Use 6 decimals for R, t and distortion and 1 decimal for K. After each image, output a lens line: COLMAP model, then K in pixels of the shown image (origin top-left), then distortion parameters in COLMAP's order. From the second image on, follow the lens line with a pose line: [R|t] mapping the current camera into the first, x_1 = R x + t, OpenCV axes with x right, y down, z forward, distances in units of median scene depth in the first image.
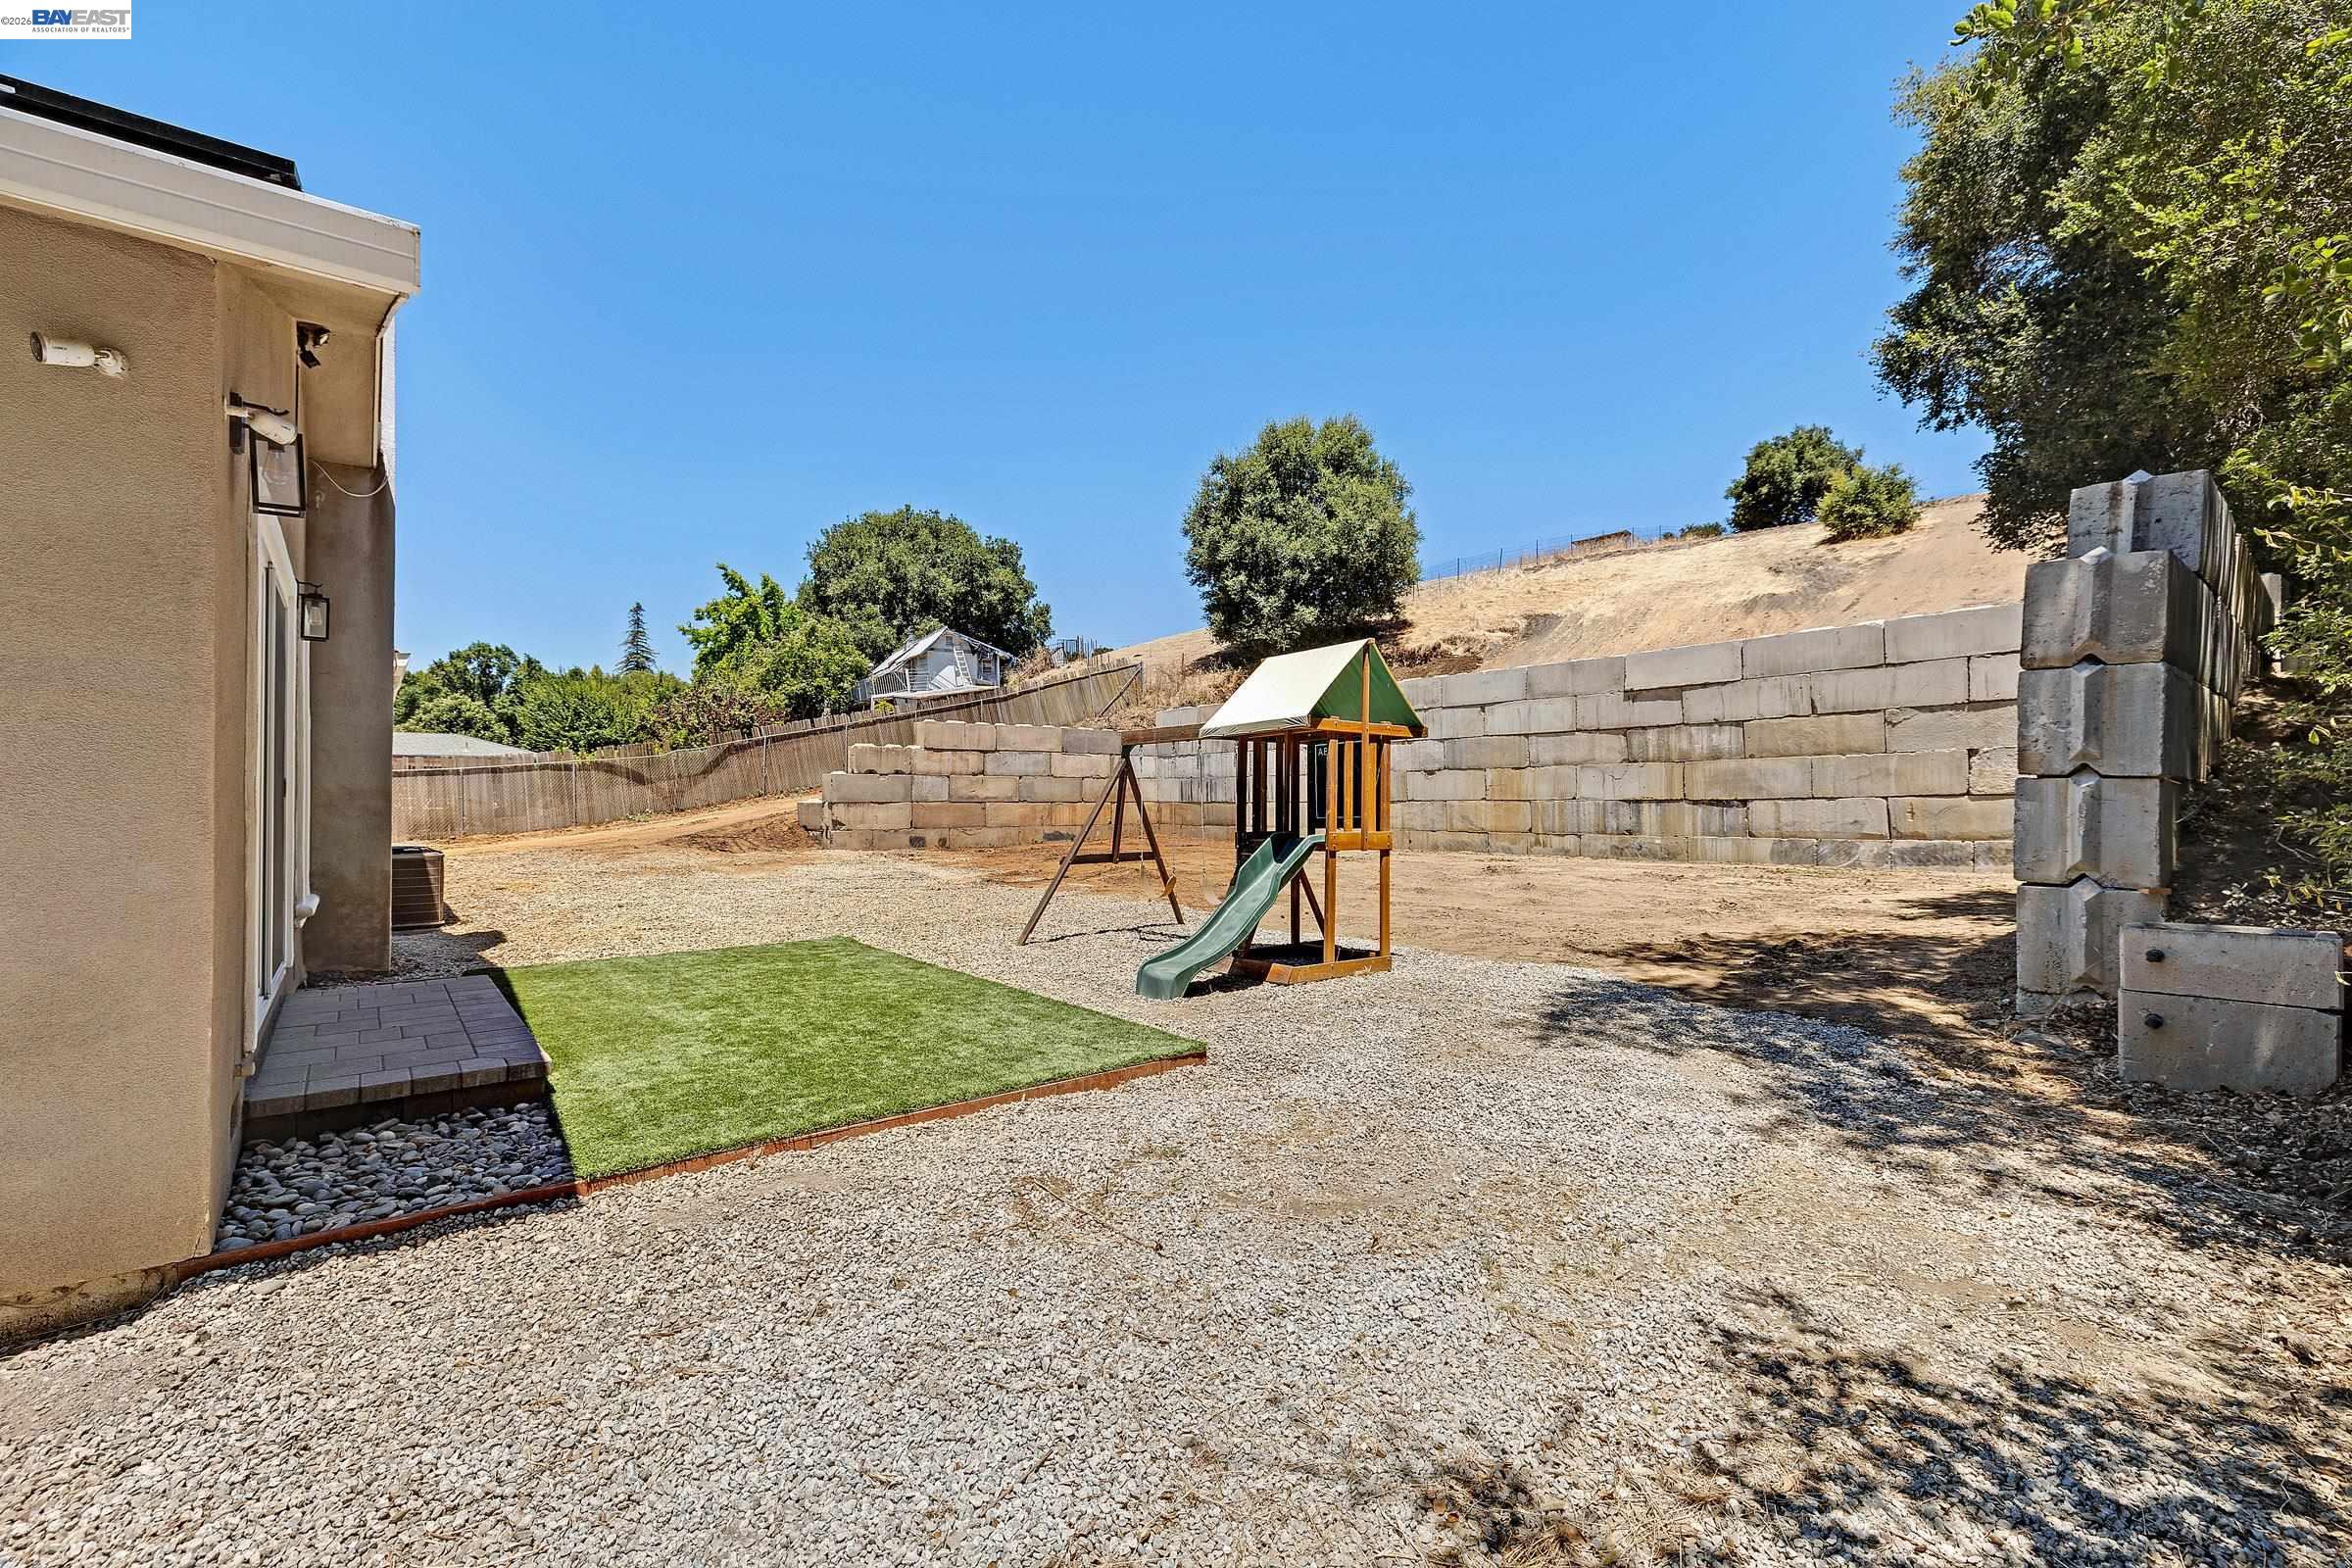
lens RADIAL K [[981.1, 0, 1176.8], [0, 981.1, 794.1], [0, 0, 1]] dist [0.000091, 0.000679]
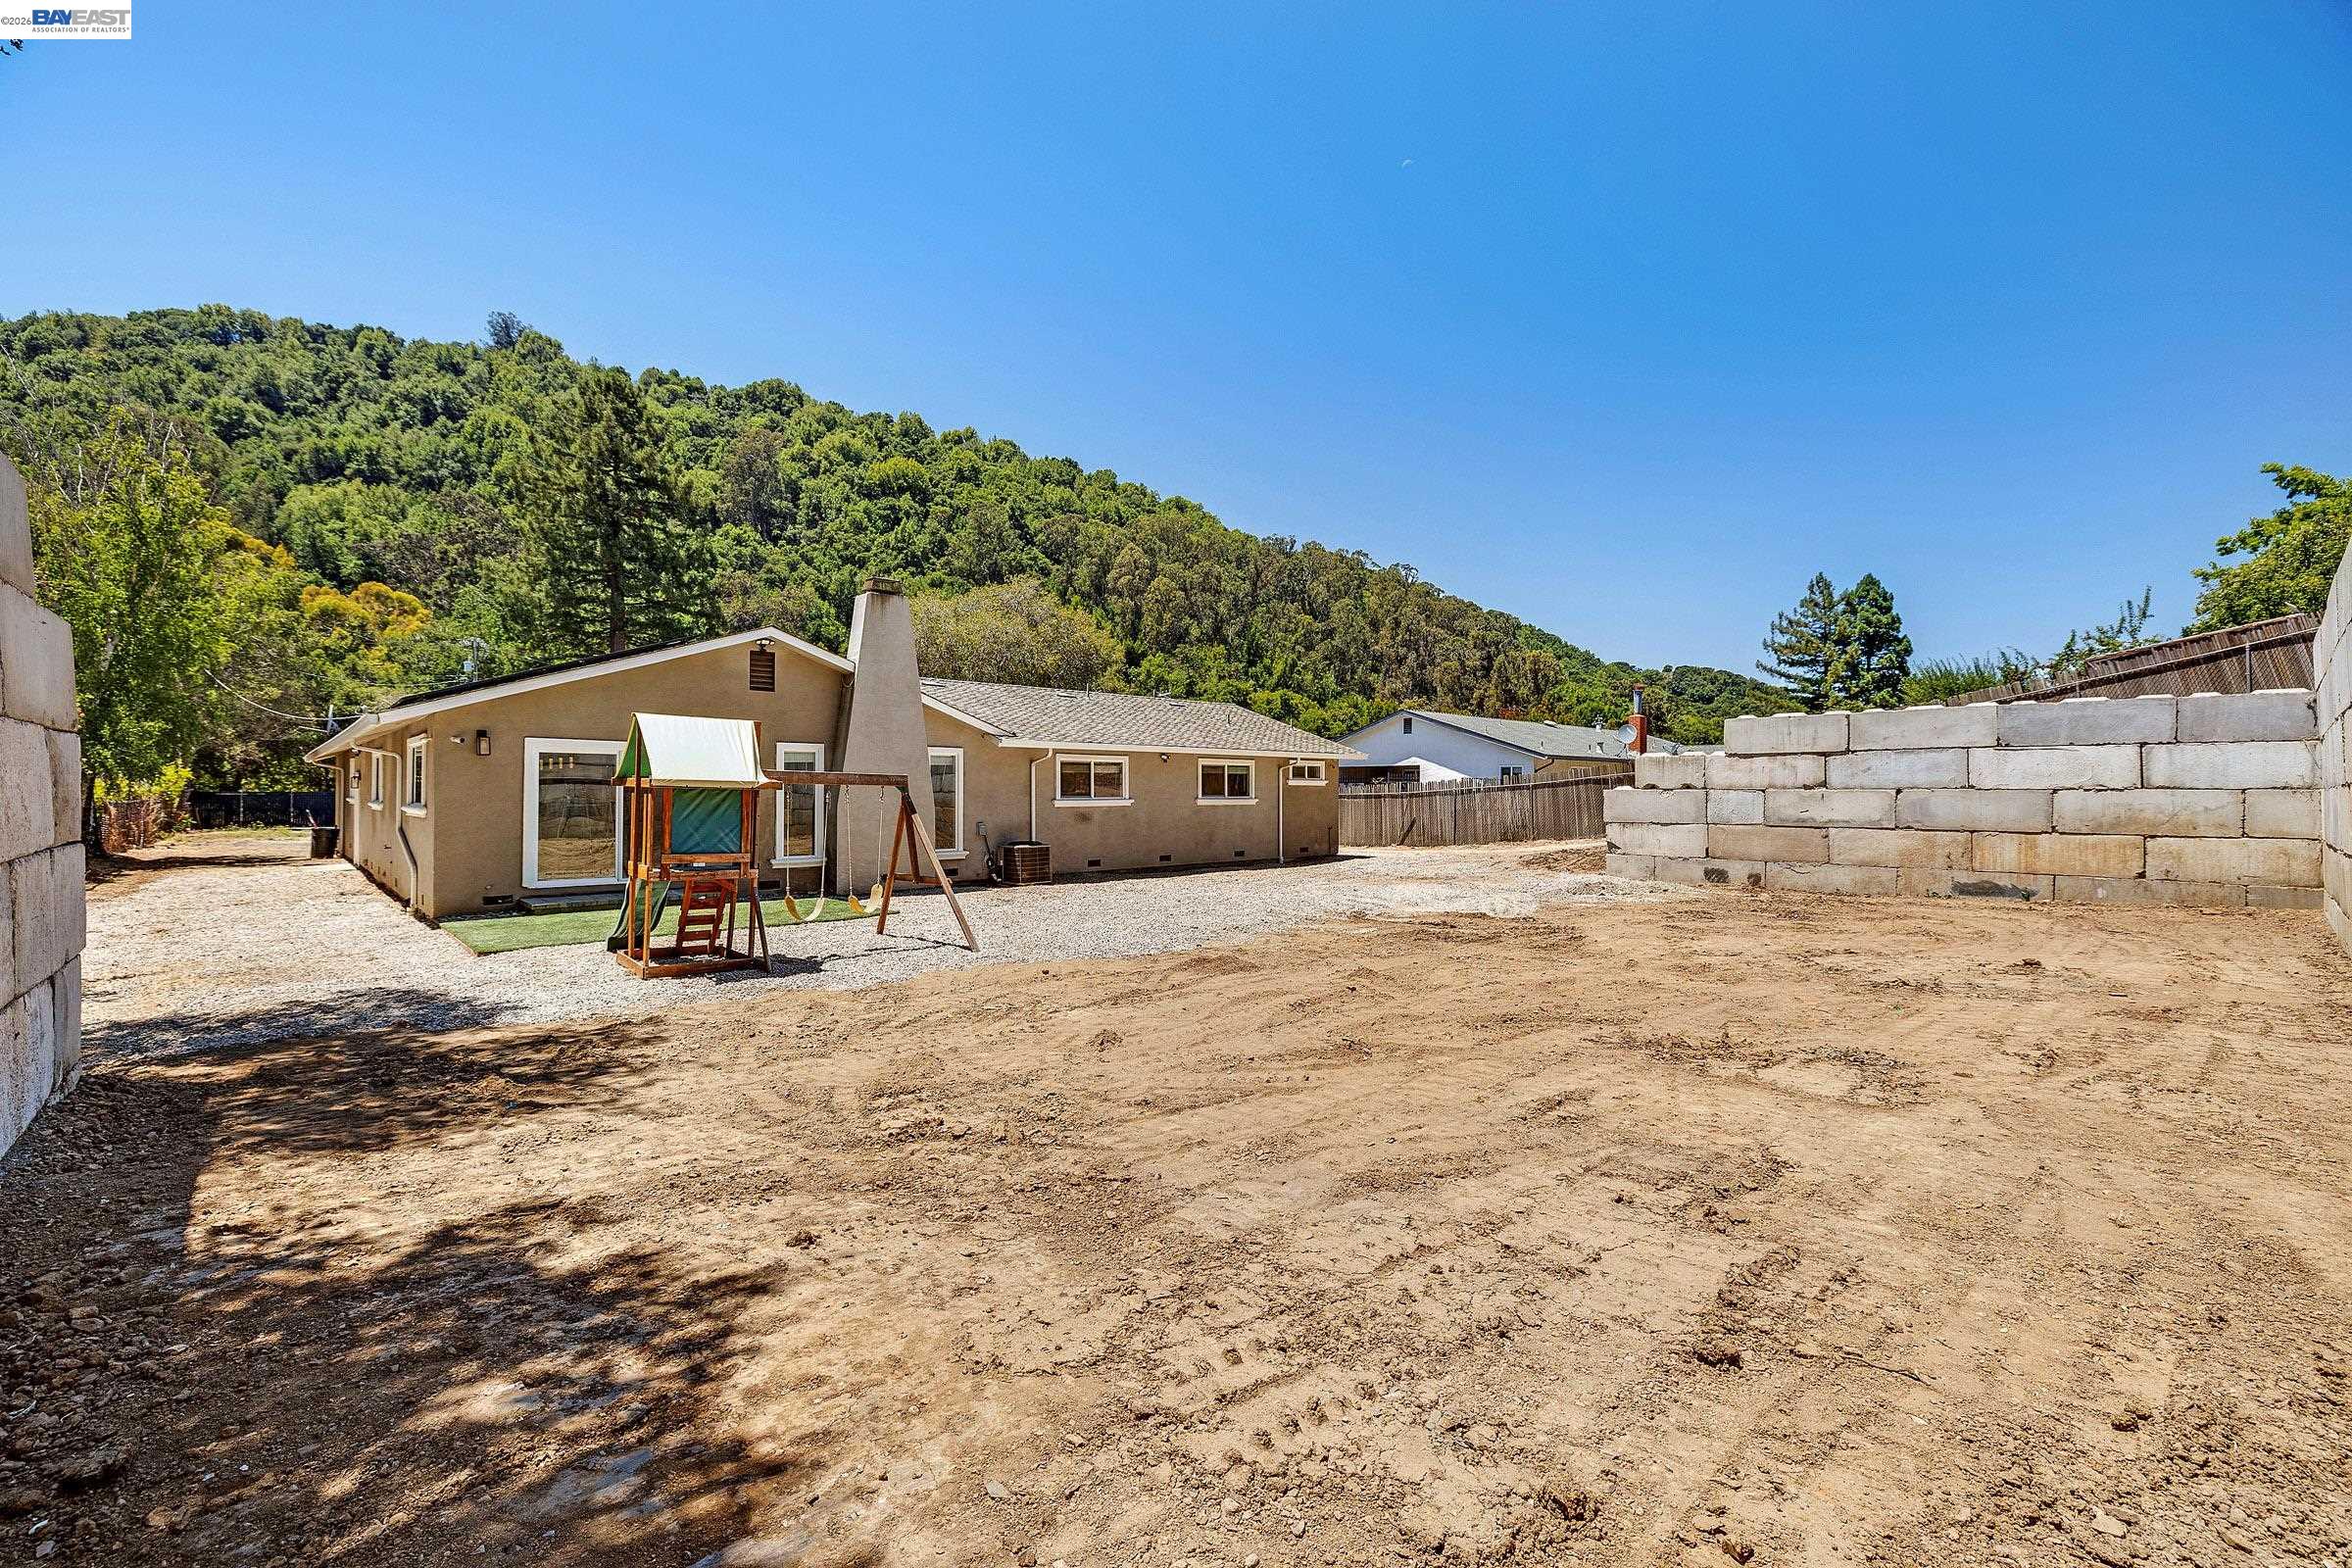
lens RADIAL K [[981.1, 0, 1175.3], [0, 981.1, 785.1], [0, 0, 1]] dist [0.000091, 0.000679]
pose [[0.080791, -0.006669, -0.996709, 0.449342], [0.002606, 0.999976, -0.006479, -0.018118], [0.996728, -0.002074, 0.080806, 0.483895]]
